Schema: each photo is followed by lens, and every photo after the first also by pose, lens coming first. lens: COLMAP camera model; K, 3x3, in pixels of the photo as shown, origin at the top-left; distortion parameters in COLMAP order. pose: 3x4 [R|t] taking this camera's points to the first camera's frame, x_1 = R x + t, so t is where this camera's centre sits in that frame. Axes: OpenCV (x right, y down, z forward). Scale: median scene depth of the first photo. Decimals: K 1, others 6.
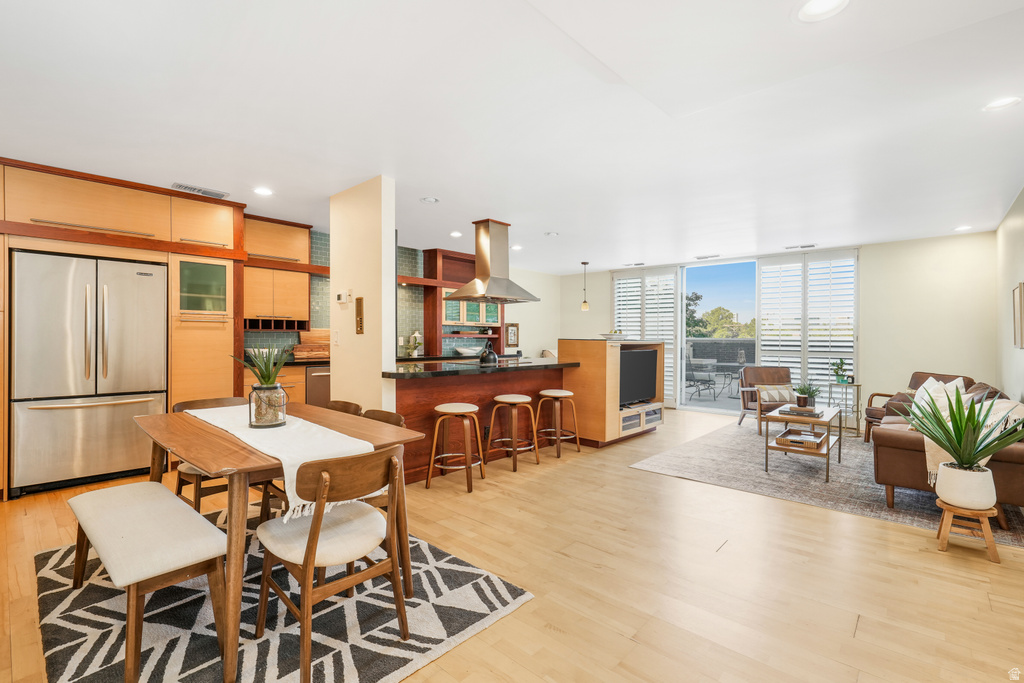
lens RADIAL K [[460.8, 0, 513.0], [0, 460.8, 342.4], [0, 0, 1]] dist [-0.007913, 0.004741]
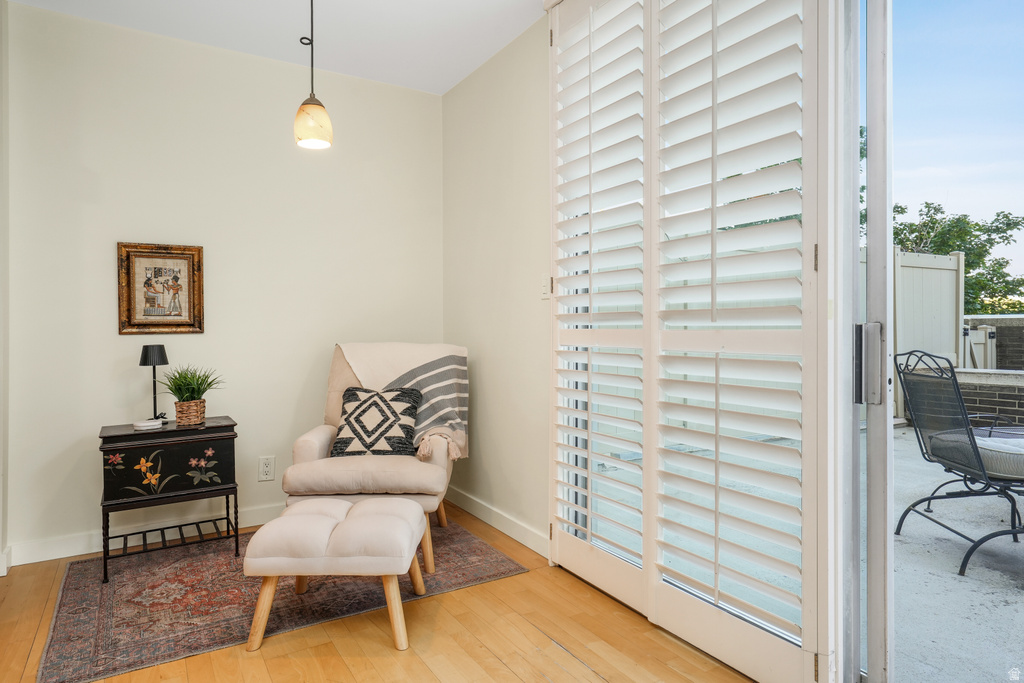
lens RADIAL K [[609.5, 0, 496.3], [0, 609.5, 340.5], [0, 0, 1]] dist [0.035359, -0.011382]
pose [[0.950380, -0.005326, -0.311044, 0.476251], [0.006493, 0.999975, 0.002718, 0.024012], [0.311022, -0.004603, 0.950391, 1.161471]]
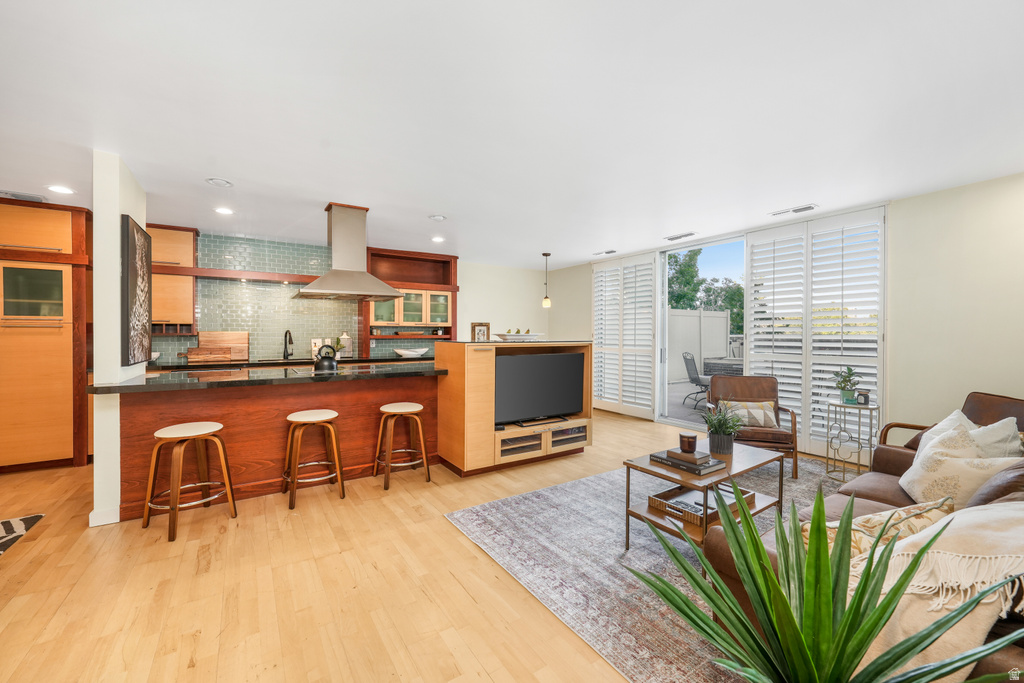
lens RADIAL K [[401.6, 0, 504.4], [0, 401.6, 342.6], [0, 0, 1]] dist [-0.012817, 0.001973]
pose [[0.965321, -0.003886, -0.261037, 0.424381], [0.005709, 0.999964, 0.006224, -0.008079], [0.261004, -0.007499, 0.965309, 0.335448]]
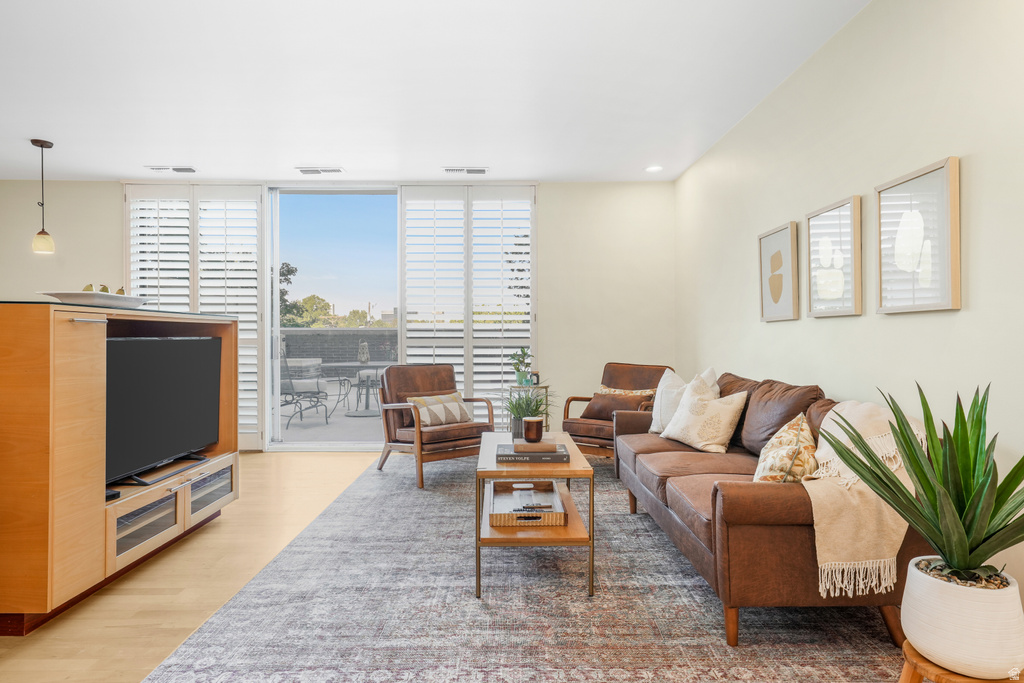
lens RADIAL K [[609.5, 0, 512.2], [0, 609.5, 326.5], [0, 0, 1]] dist [0.035359, -0.011382]
pose [[0.741778, 0.001124, 0.670645, 0.141319], [0.014216, 0.999748, -0.017399, 0.023906], [-0.670495, 0.022440, 0.741575, 0.423839]]
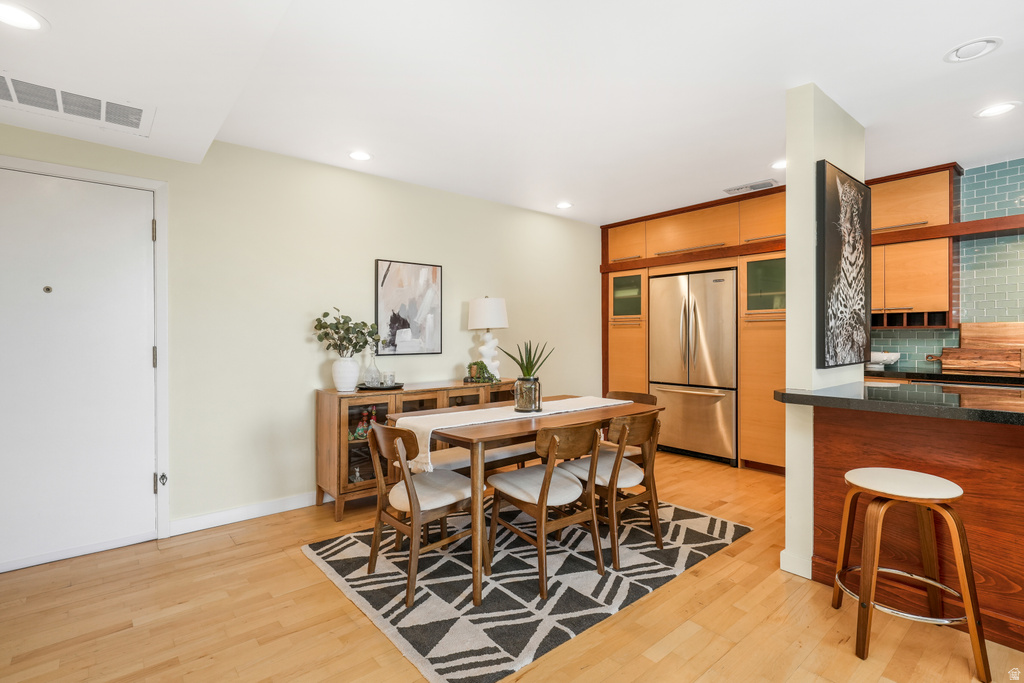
lens RADIAL K [[496.5, 0, 513.7], [0, 496.5, 332.9], [0, 0, 1]] dist [-0.000741, 0.001785]
pose [[-0.127076, -0.013650, -0.991799, 0.318850], [-0.008401, 0.999884, -0.012685, -0.002519], [0.991857, 0.006720, -0.127176, 0.474147]]
